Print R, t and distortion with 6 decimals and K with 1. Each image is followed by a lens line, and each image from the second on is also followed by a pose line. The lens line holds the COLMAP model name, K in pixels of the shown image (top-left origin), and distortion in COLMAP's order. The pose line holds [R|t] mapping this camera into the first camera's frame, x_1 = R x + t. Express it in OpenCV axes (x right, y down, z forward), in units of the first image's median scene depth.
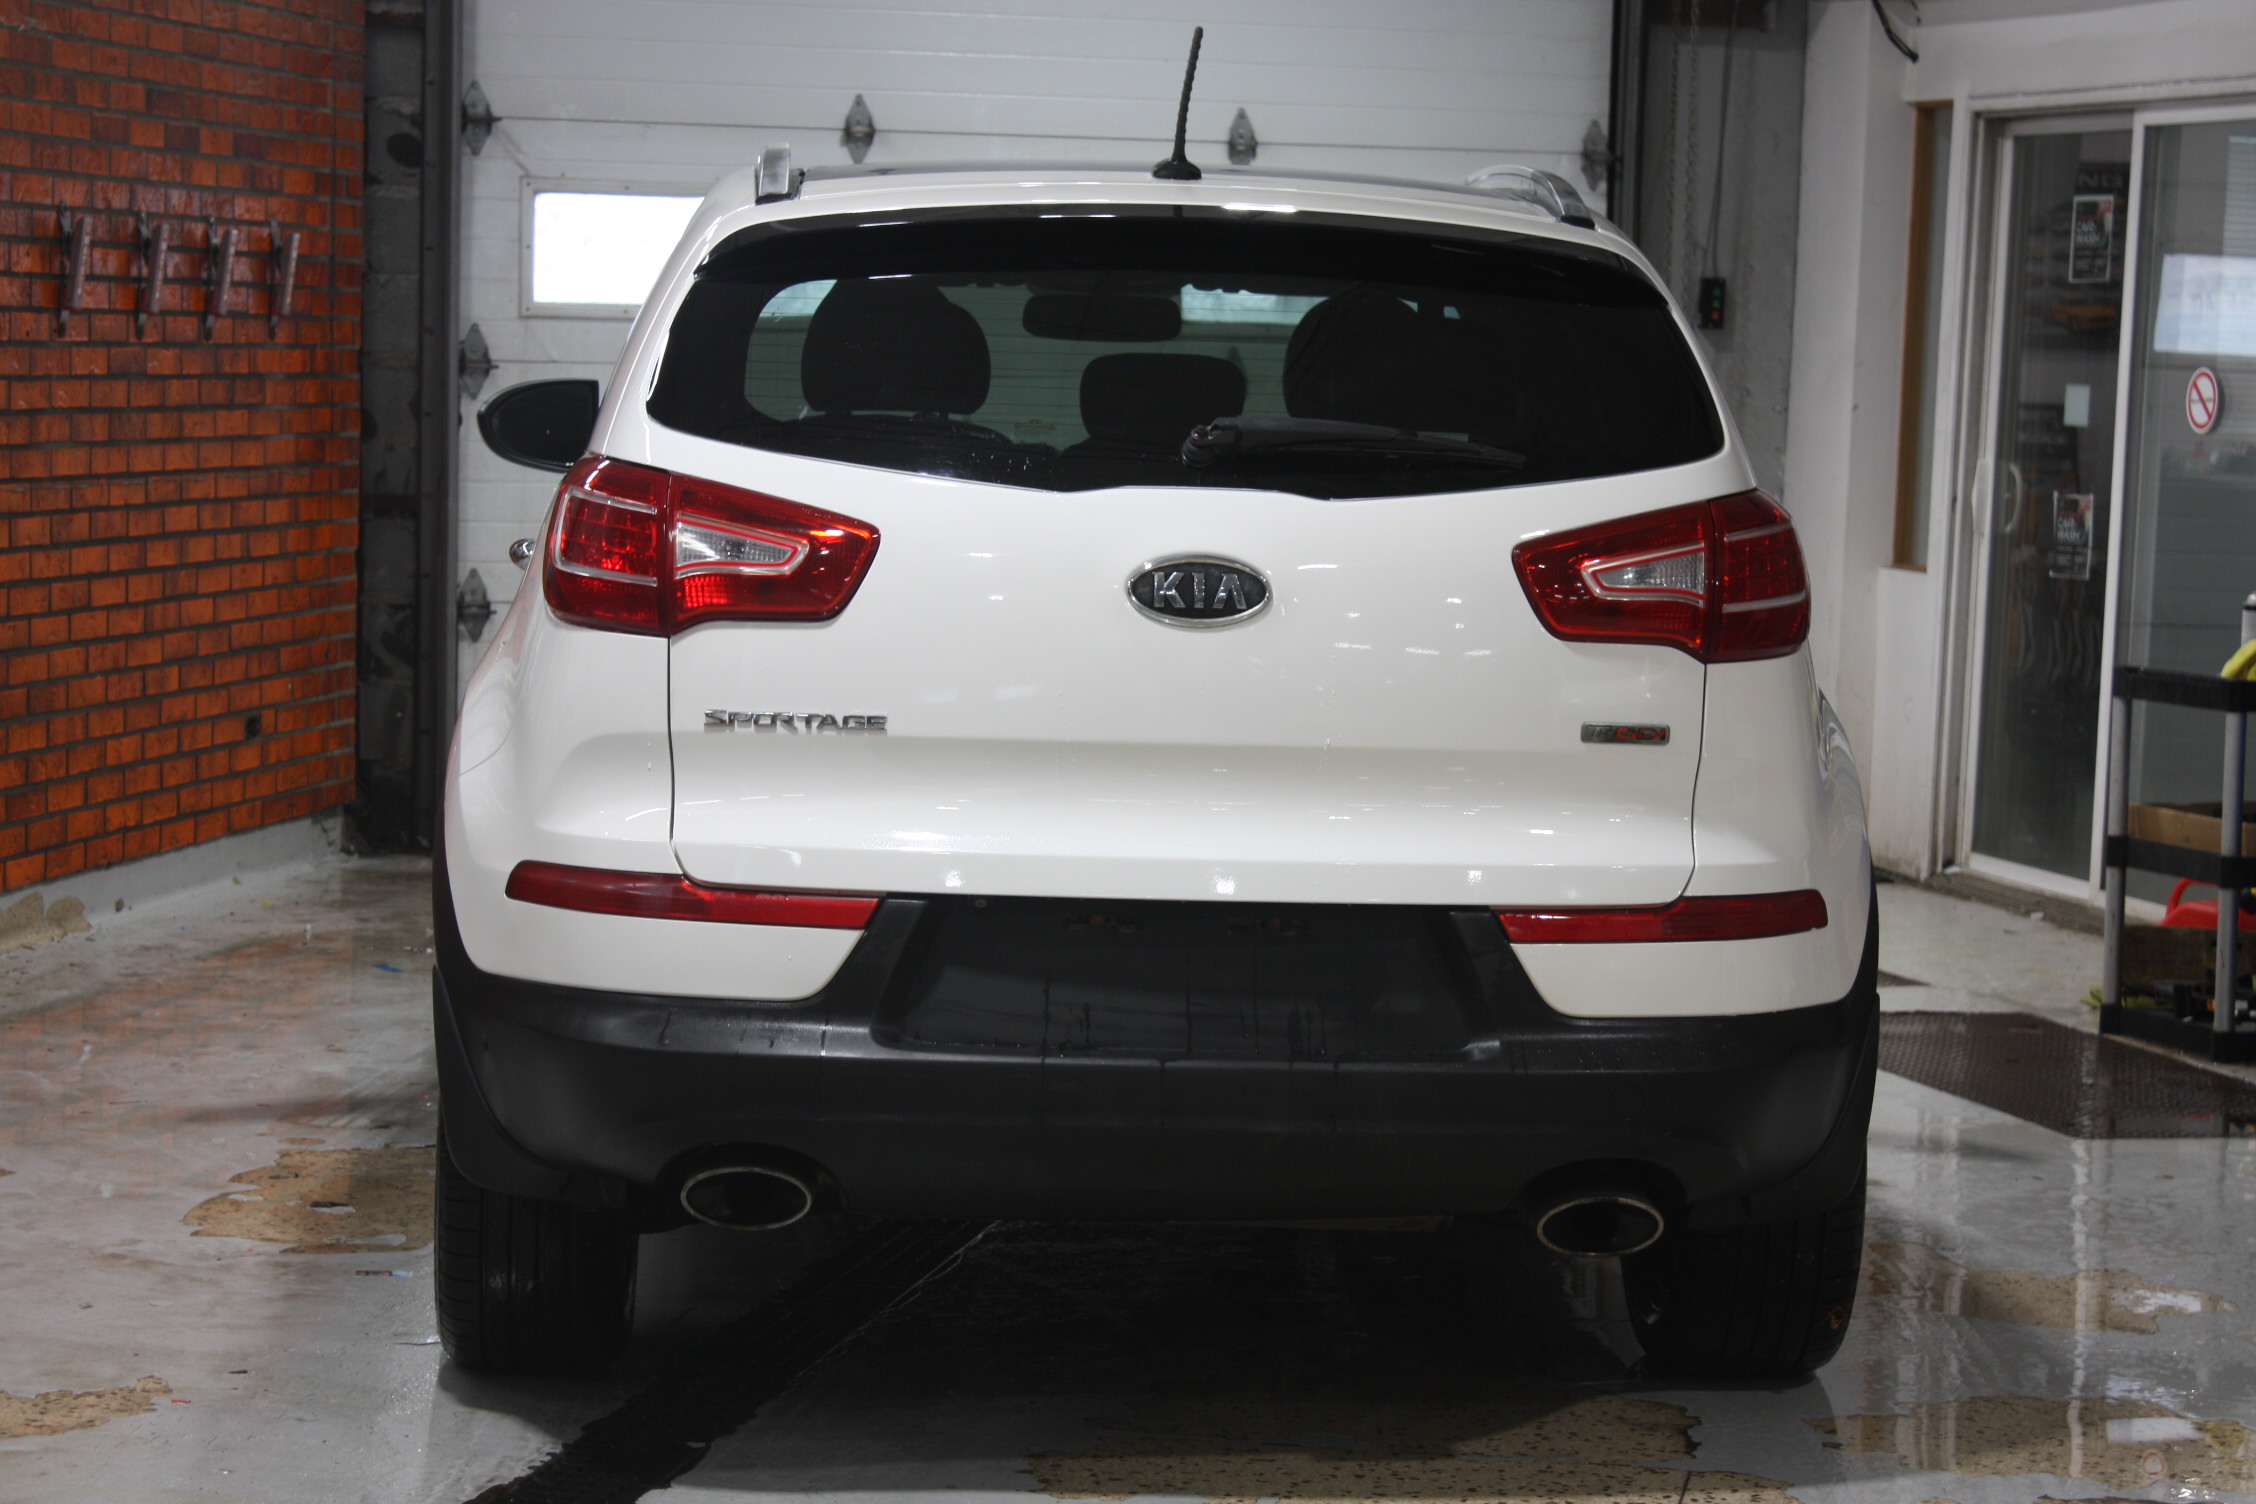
lens RADIAL K [[5145.1, 0, 1127.2], [0, 5145.1, 762.5], [0, 0, 1]] dist [0.083504, 0.000000]
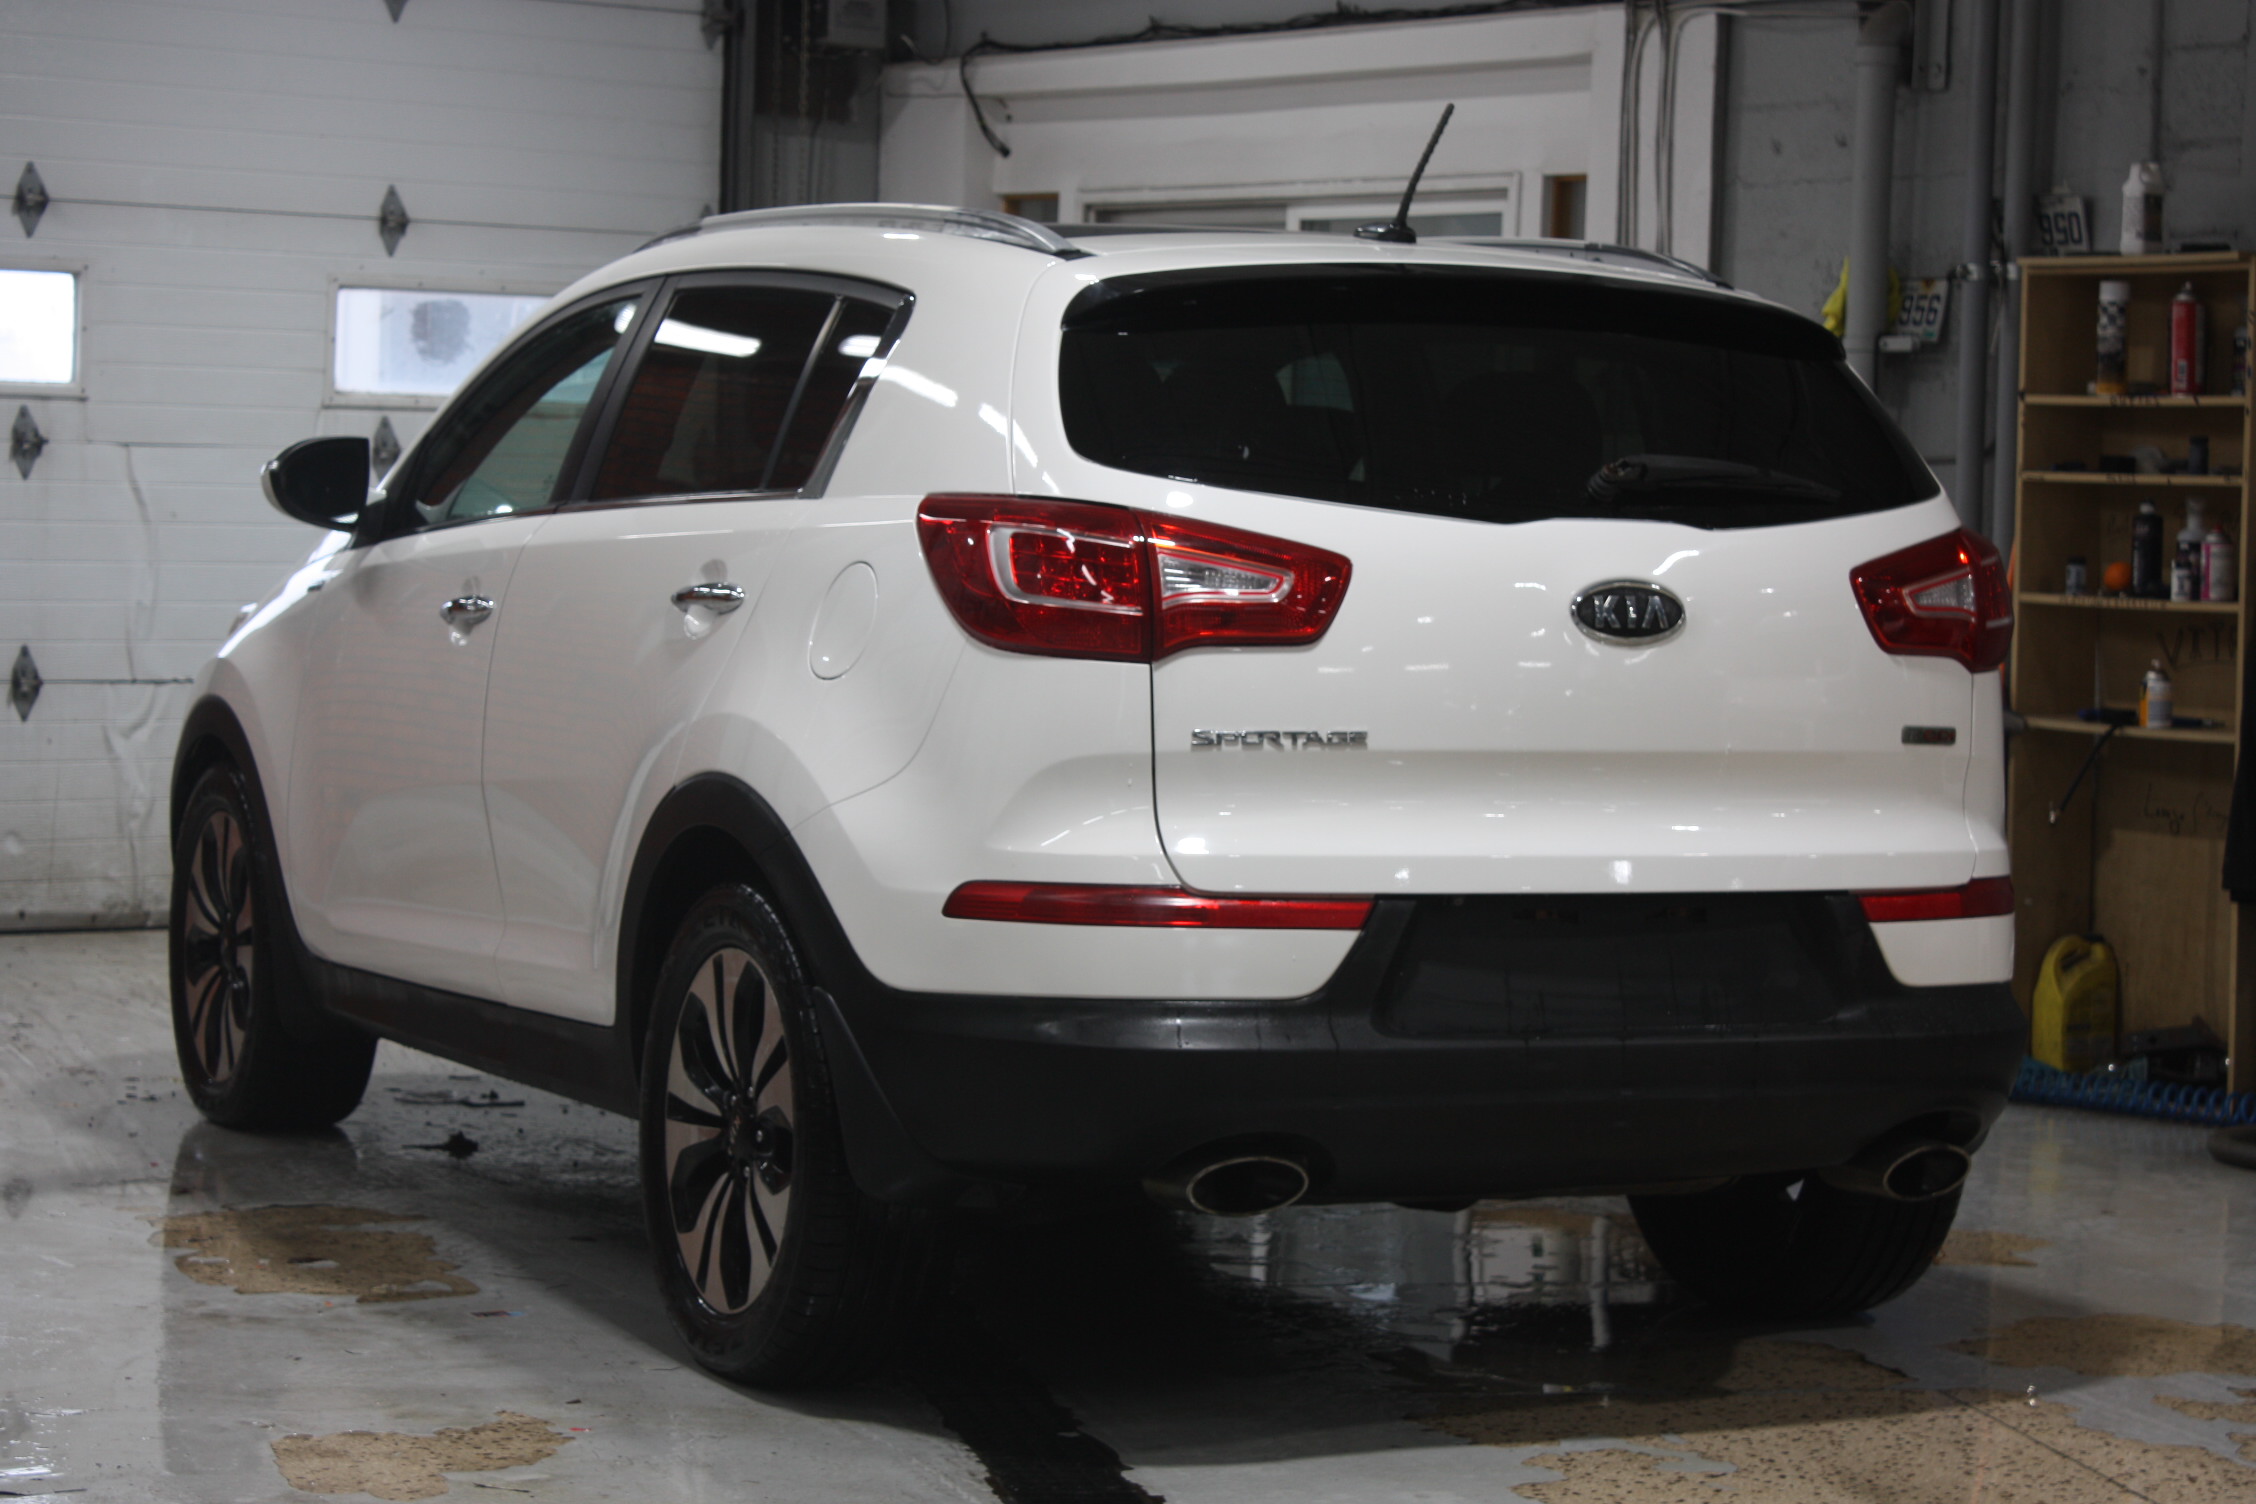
lens RADIAL K [[5145.1, 0, 1127.8], [0, 5145.1, 743.0], [0, 0, 1]] dist [0.083504, 0.000000]
pose [[0.923151, -0.021607, 0.383830, -0.502819], [0.030648, 0.999378, -0.017454, 0.010504], [-0.383214, 0.027876, 0.923239, 0.021269]]
